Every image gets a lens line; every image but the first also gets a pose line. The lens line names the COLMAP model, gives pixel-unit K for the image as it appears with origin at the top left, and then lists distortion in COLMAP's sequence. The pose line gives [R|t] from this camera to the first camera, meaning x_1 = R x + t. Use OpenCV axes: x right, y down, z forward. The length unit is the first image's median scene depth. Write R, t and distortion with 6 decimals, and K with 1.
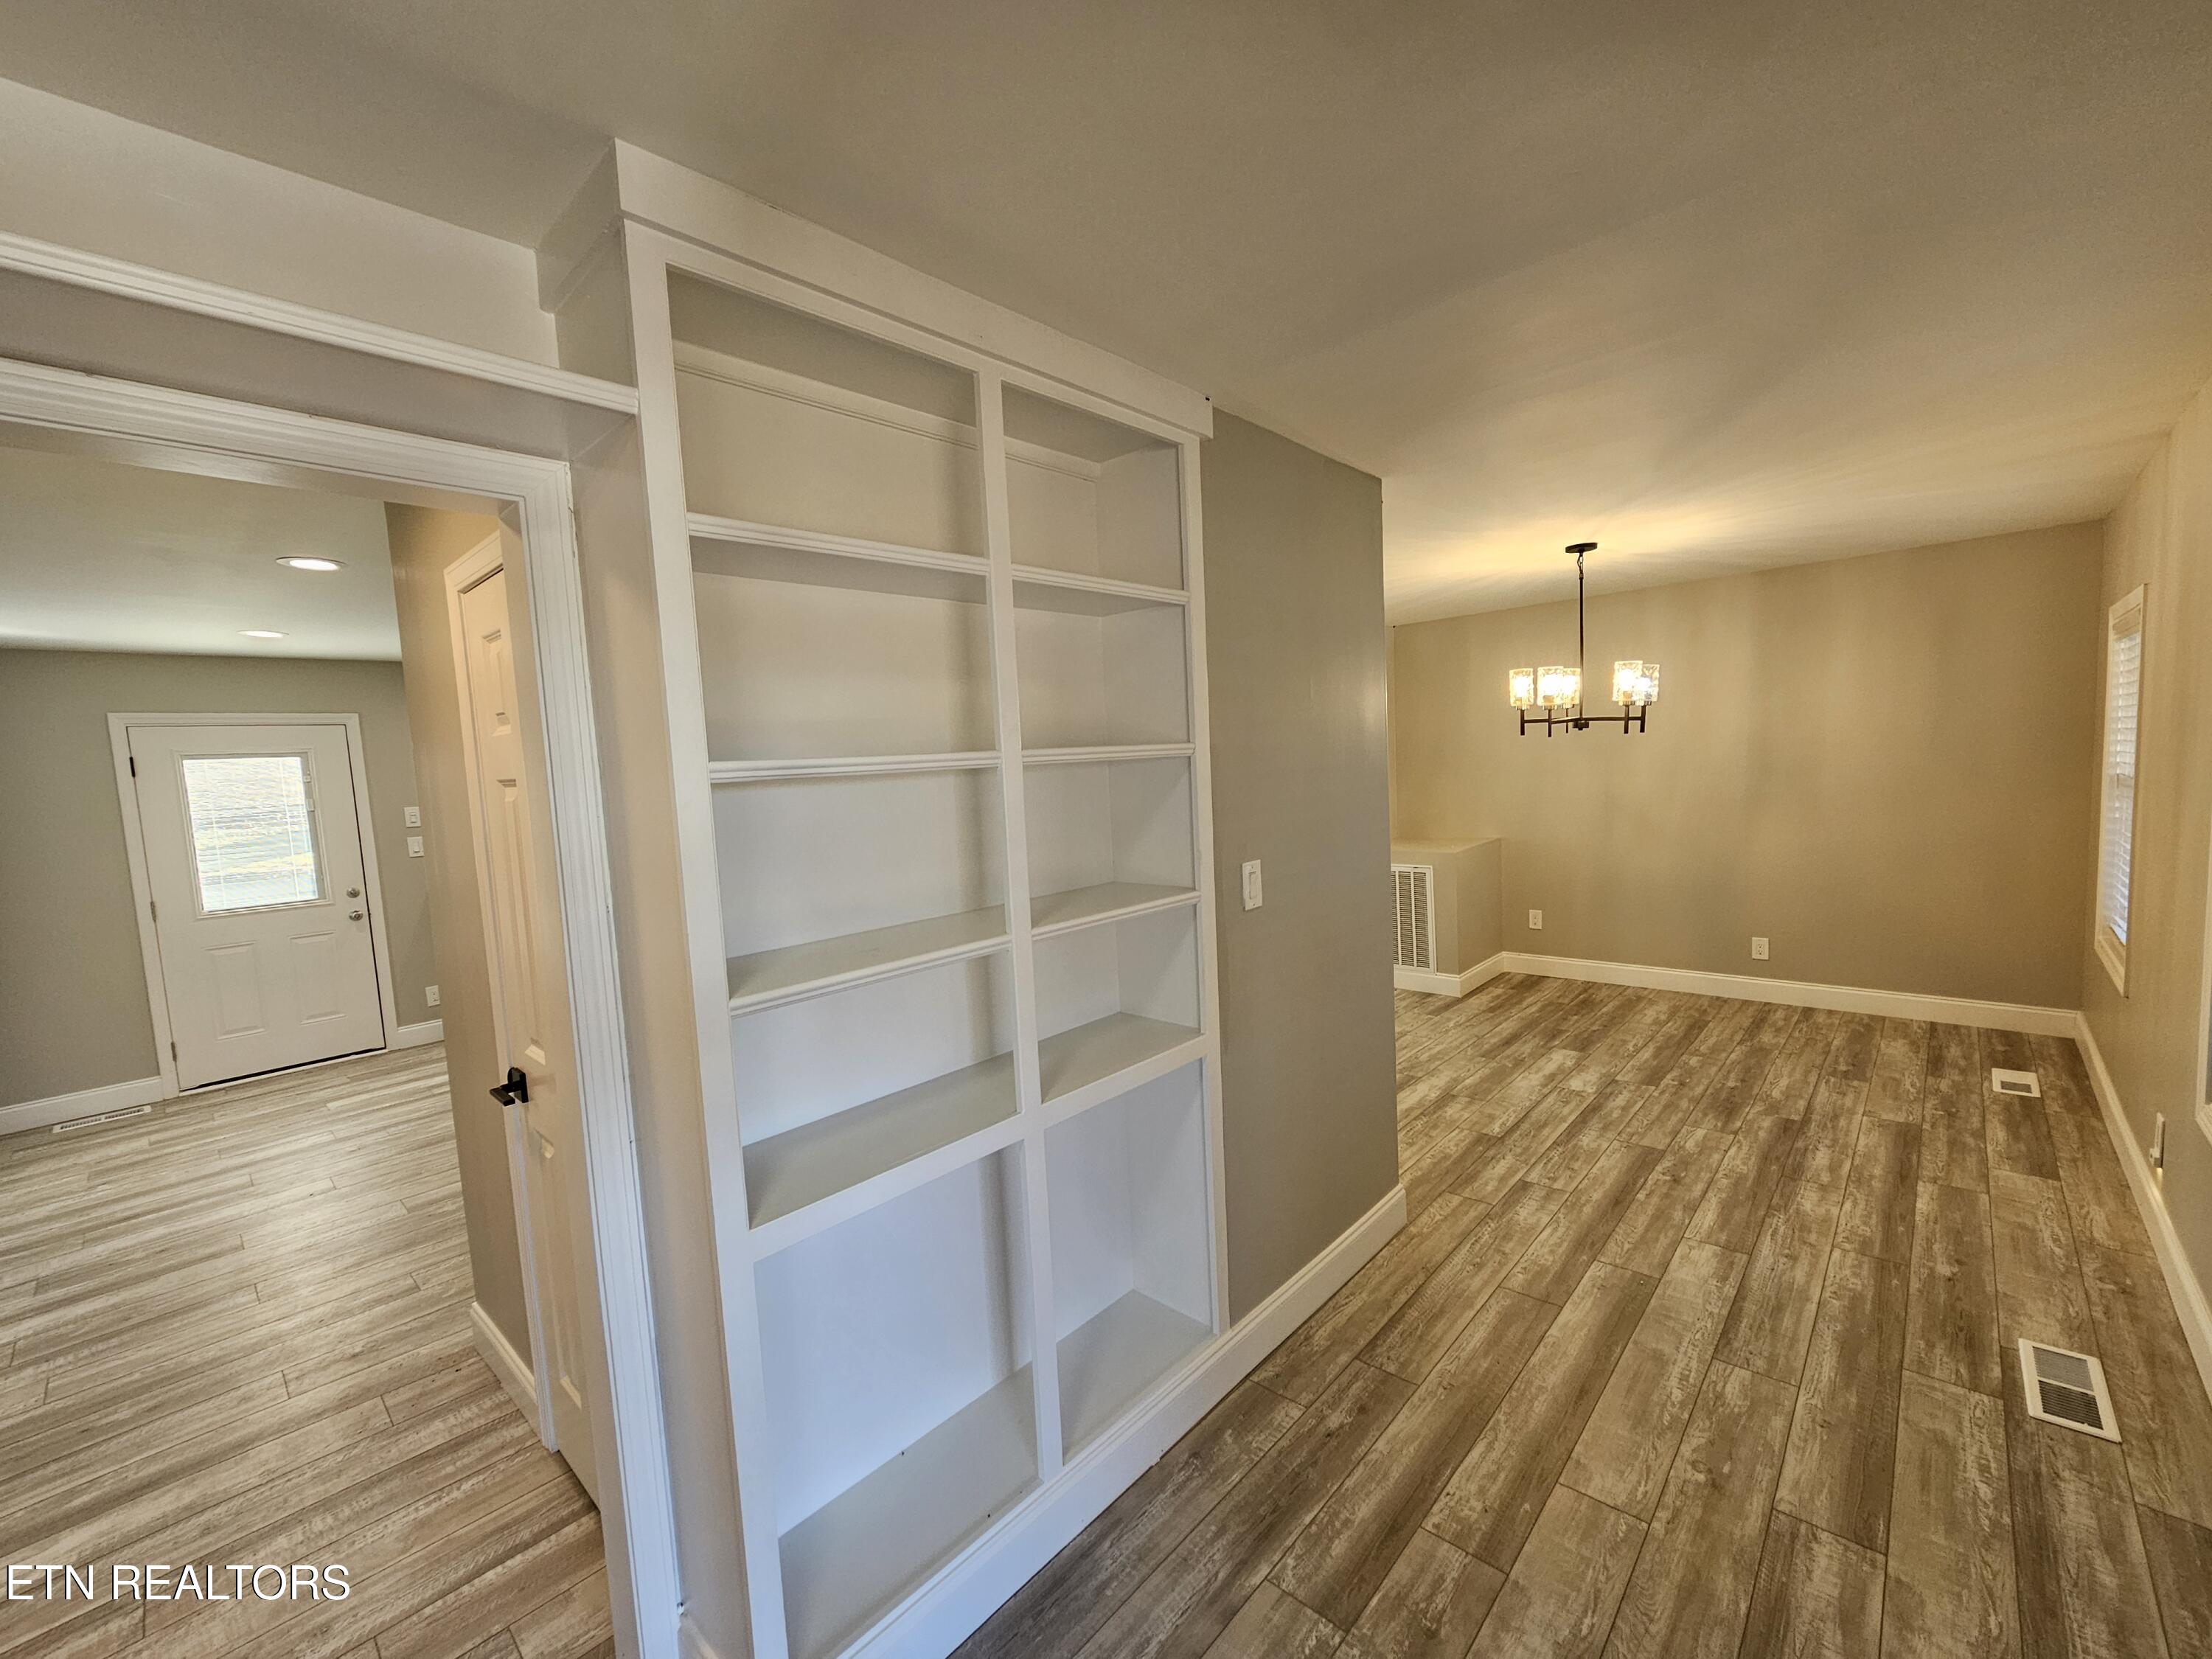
lens RADIAL K [[910.8, 0, 1115.9], [0, 910.8, 837.3], [0, 0, 1]] dist [-0.002673, 0.001196]
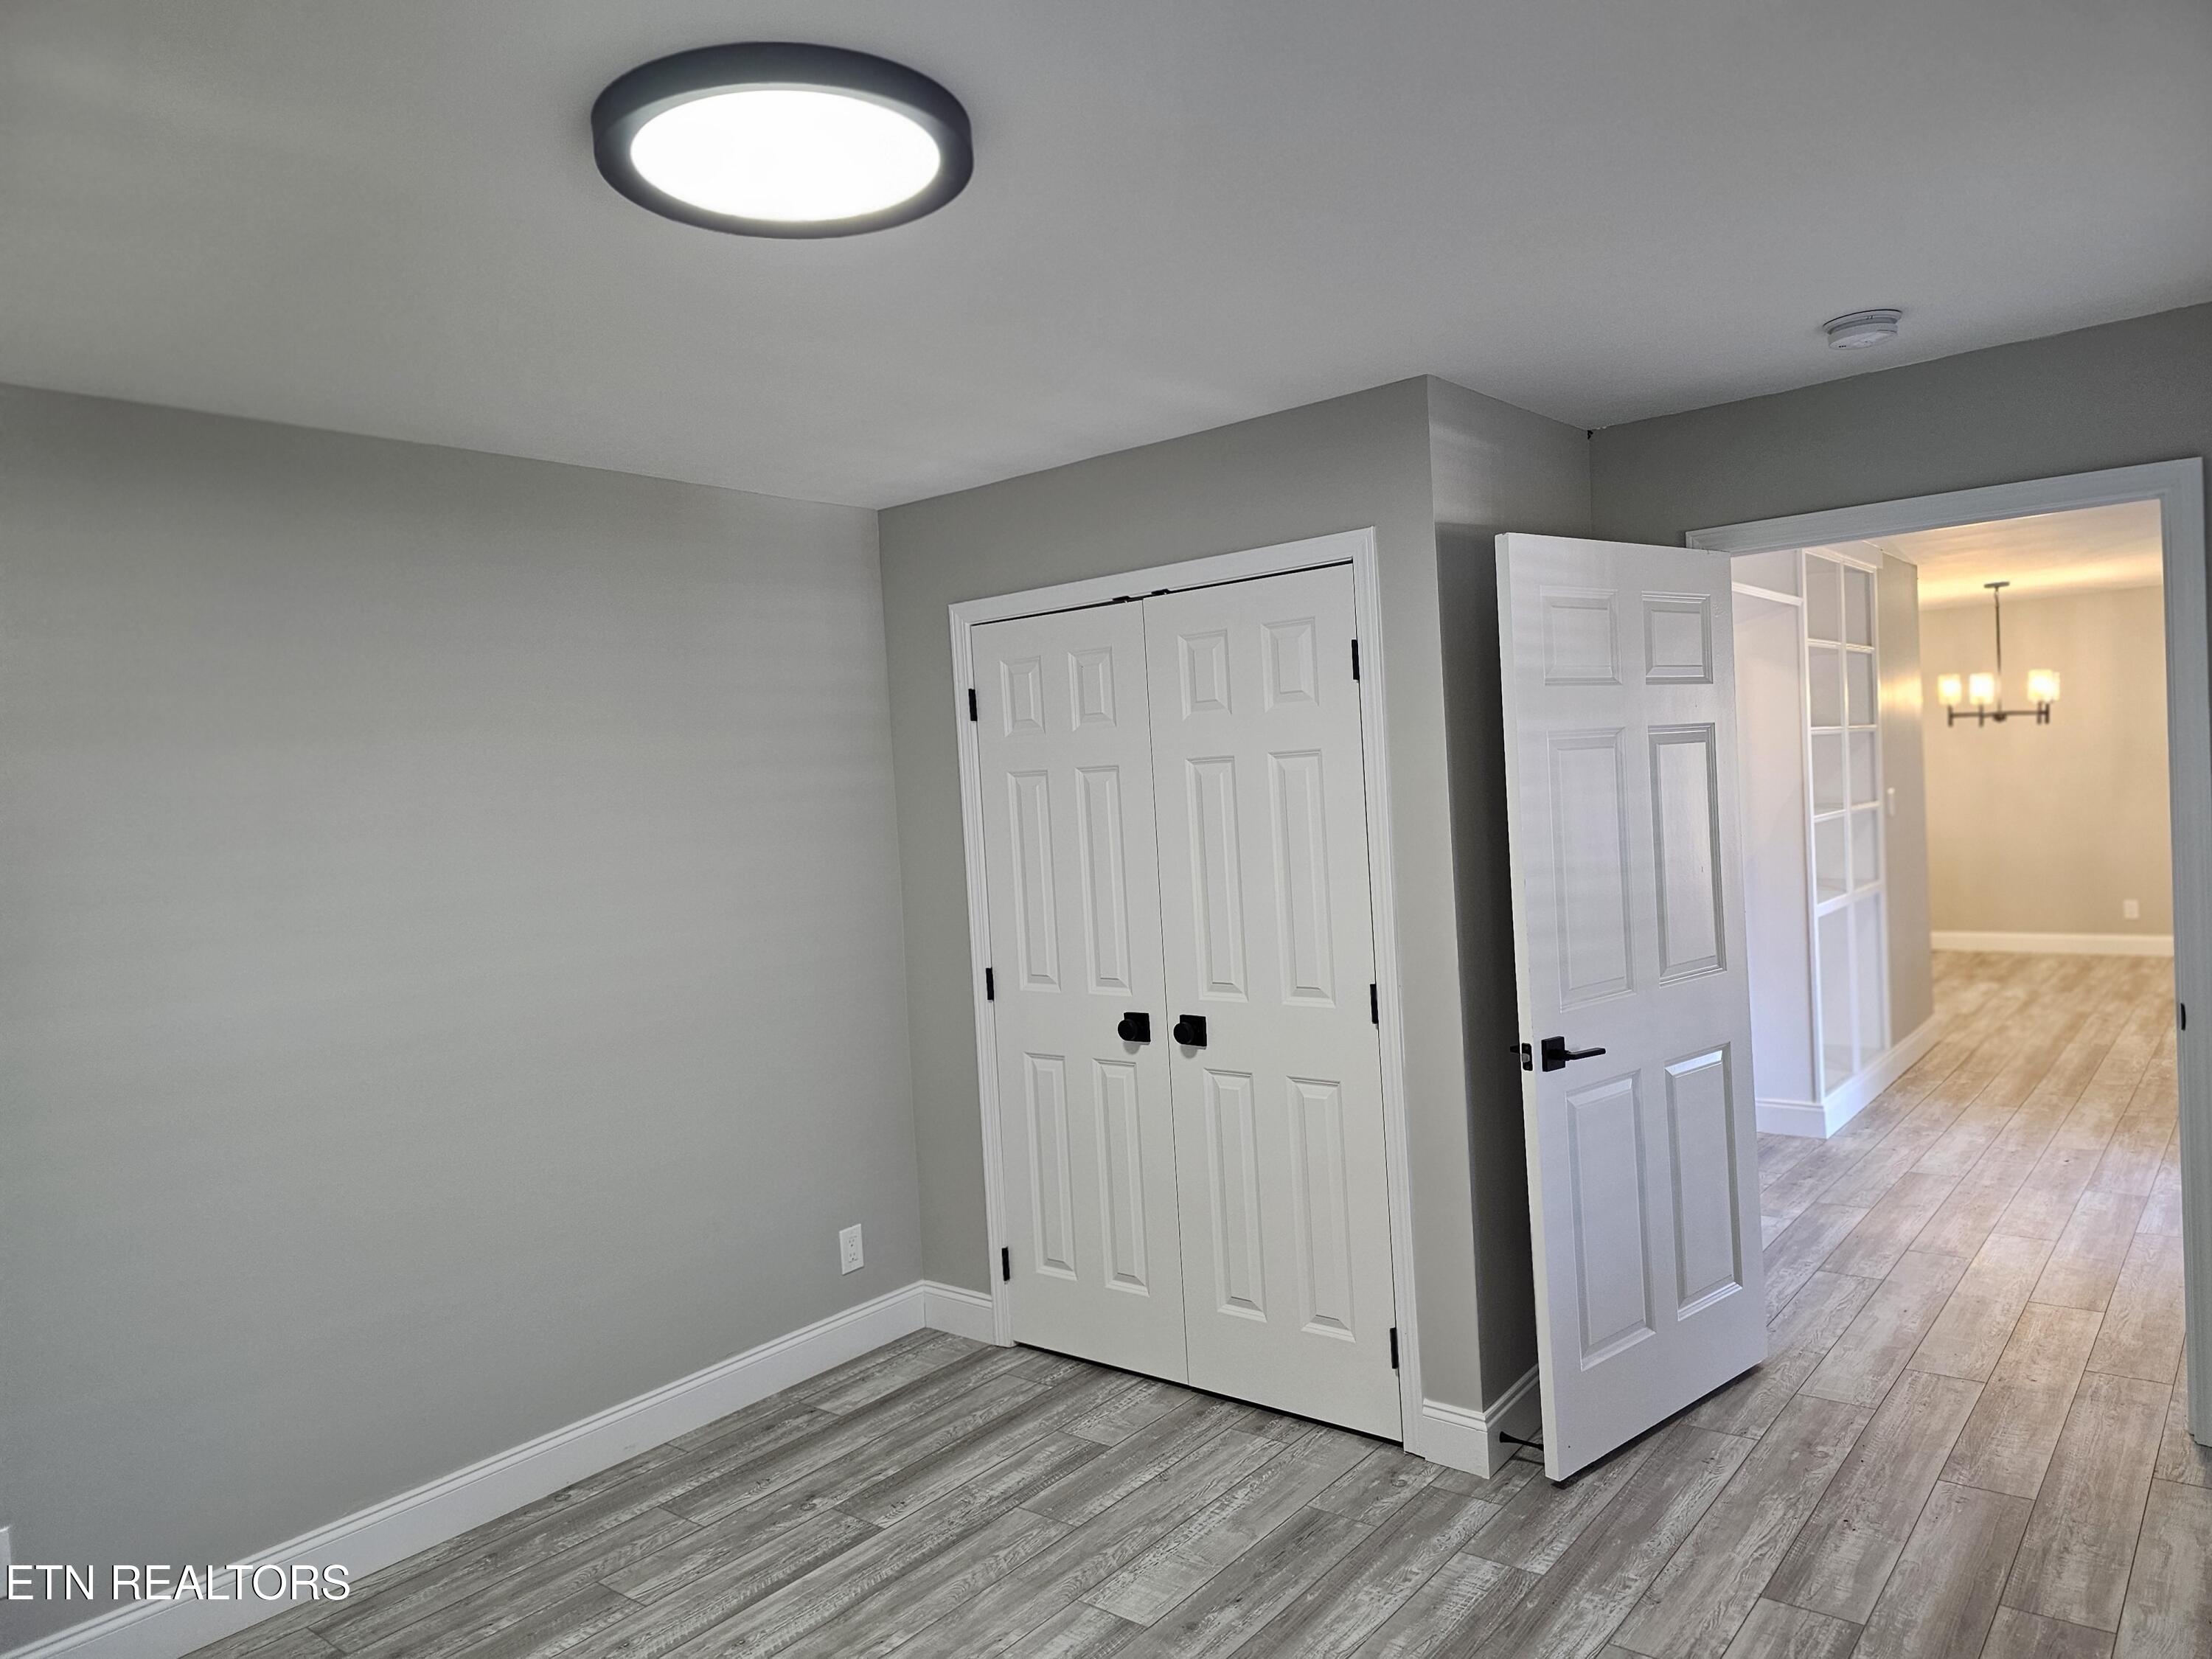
lens RADIAL K [[1466.0, 0, 1148.1], [0, 1466.0, 840.1], [0, 0, 1]] dist [0.070404, -0.058992]
pose [[0.997121, -0.011831, 0.074894, -0.982599], [0.015752, 0.998524, -0.051978, 0.162302], [-0.074168, 0.053008, 0.995836, -1.163820]]
